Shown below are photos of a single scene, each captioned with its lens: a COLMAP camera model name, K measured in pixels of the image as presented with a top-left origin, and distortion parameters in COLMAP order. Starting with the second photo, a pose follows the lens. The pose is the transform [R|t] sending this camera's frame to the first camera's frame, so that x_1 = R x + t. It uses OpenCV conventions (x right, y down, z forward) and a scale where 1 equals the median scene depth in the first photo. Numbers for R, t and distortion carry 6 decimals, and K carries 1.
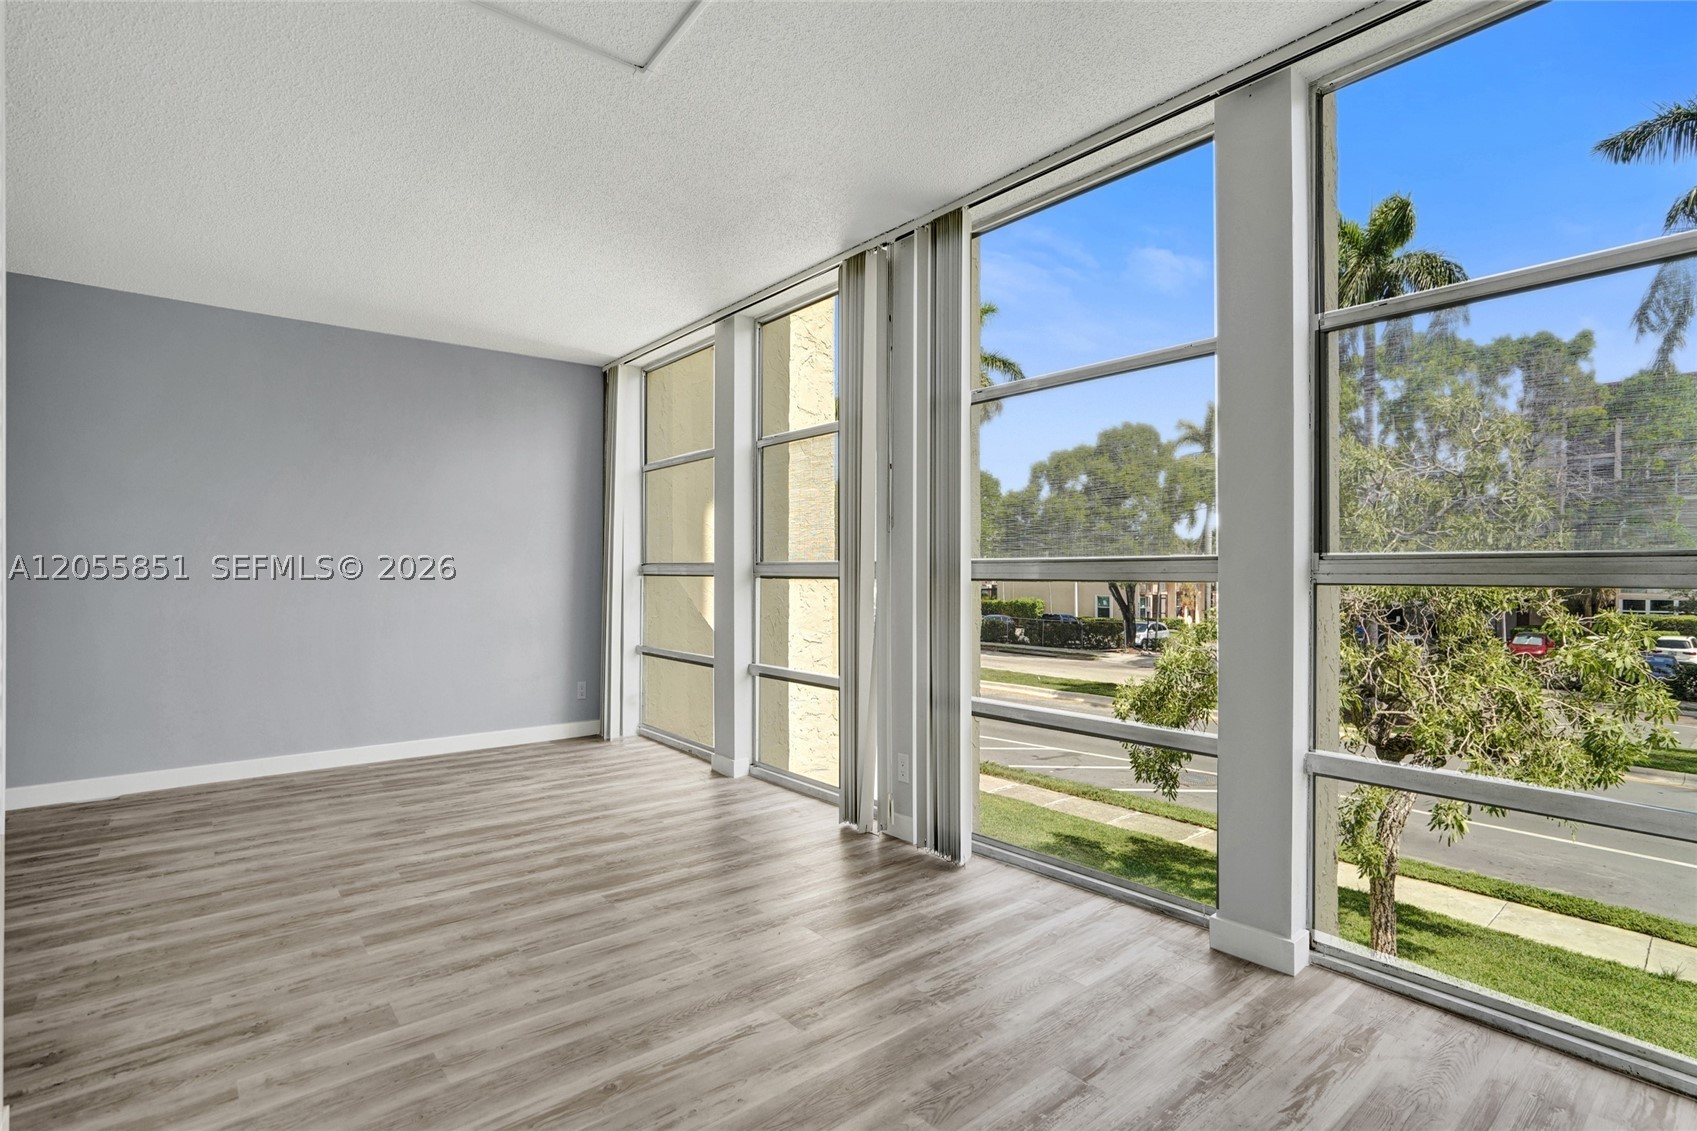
lens RADIAL K [[807.9, 0, 836.9], [0, 807.9, 562.3], [0, 0, 1]] dist [-0.040512, 0.016618]
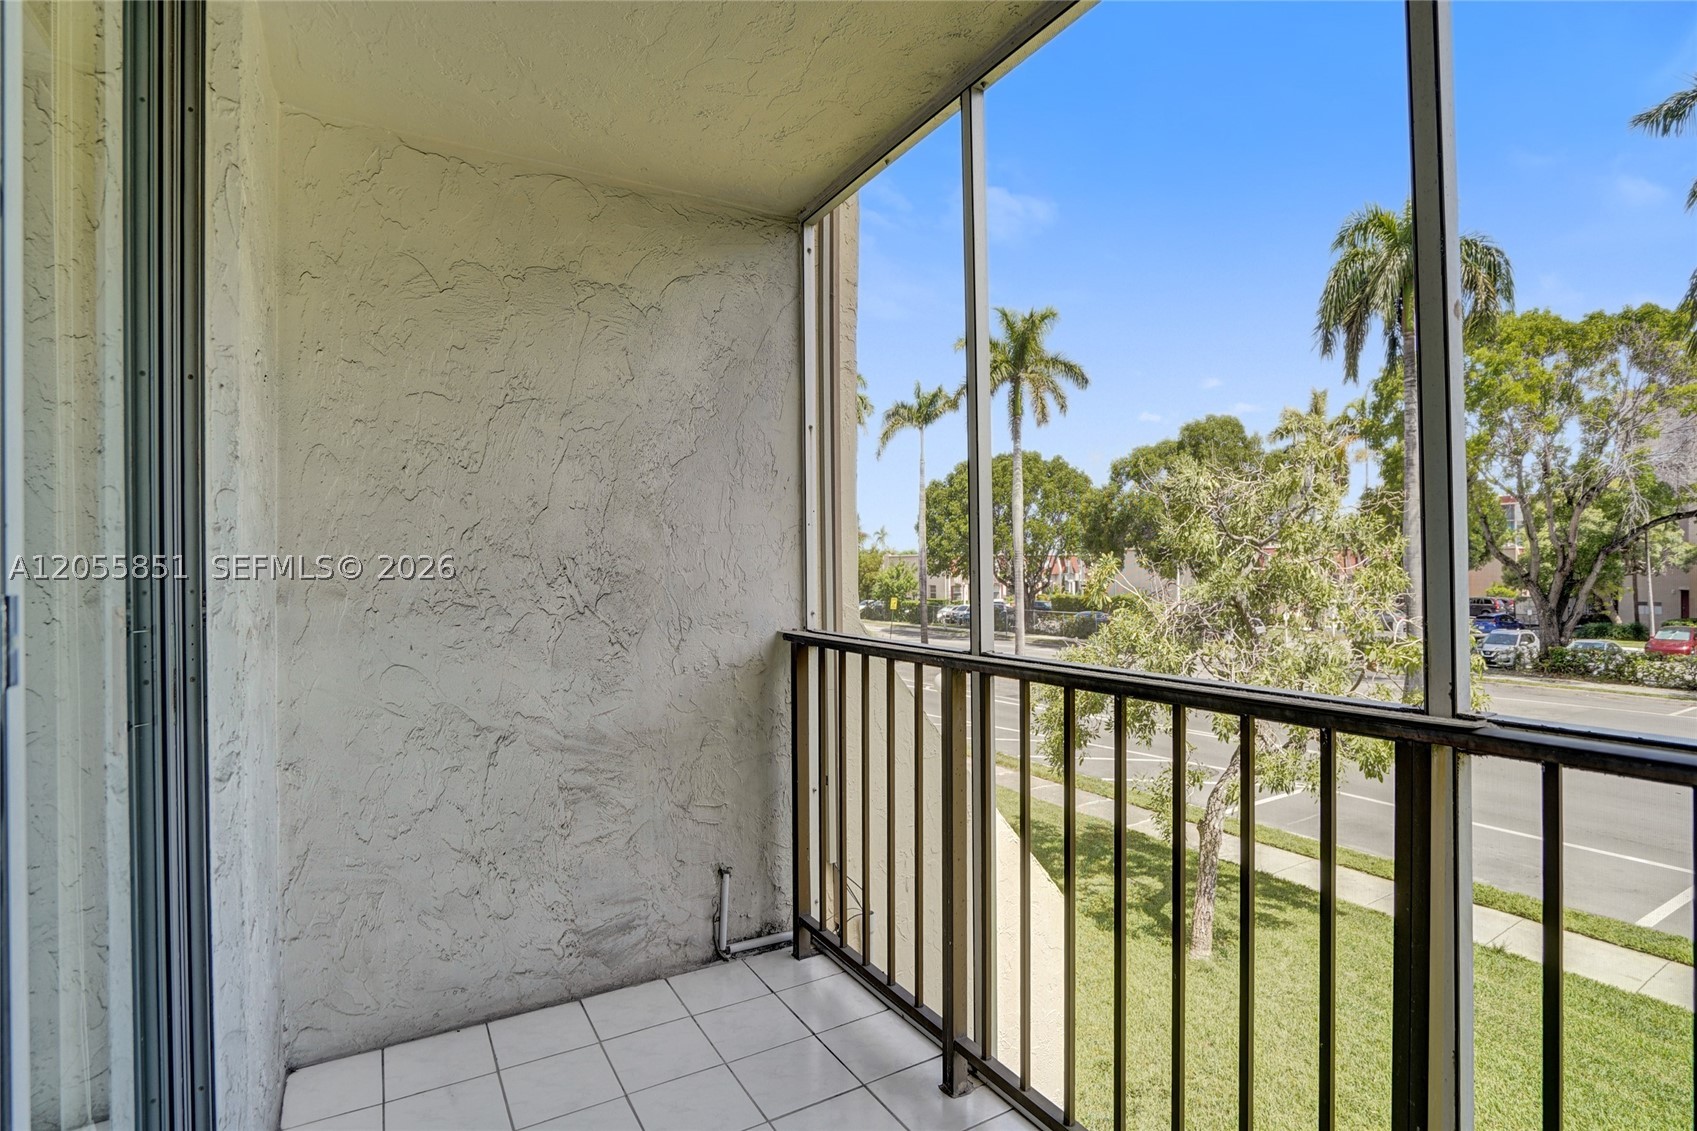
lens RADIAL K [[807.9, 0, 834.7], [0, 807.9, 567.2], [0, 0, 1]] dist [-0.040512, 0.016618]
pose [[0.989381, -0.018644, -0.144145, 0.896858], [0.019621, 0.999793, 0.005362, -0.078783], [0.144016, -0.008134, 0.989542, -0.596673]]
